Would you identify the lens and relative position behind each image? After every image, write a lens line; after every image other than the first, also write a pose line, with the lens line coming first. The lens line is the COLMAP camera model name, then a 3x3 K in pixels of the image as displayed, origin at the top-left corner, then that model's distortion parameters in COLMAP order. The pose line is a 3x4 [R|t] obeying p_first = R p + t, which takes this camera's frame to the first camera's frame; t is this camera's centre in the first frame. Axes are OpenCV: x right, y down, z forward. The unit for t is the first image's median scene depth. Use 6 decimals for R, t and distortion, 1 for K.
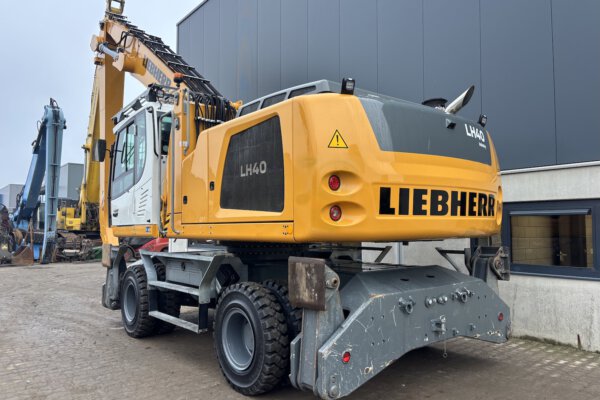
lens RADIAL K [[454.4, 0, 300.0], [0, 454.4, 200.0], [0, 0, 1]] dist [0.010253, 0.002112]
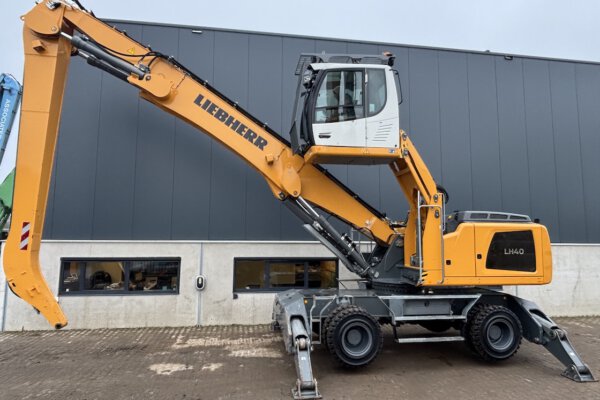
lens RADIAL K [[366.2, 0, 298.6], [0, 366.2, 200.8], [0, 0, 1]] dist [-0.002337, -0.003610]
pose [[0.505062, 0.085376, 0.858850, -2.045108], [-0.063636, 0.996071, -0.061594, -0.130829], [-0.860734, -0.023544, 0.508511, 0.961657]]
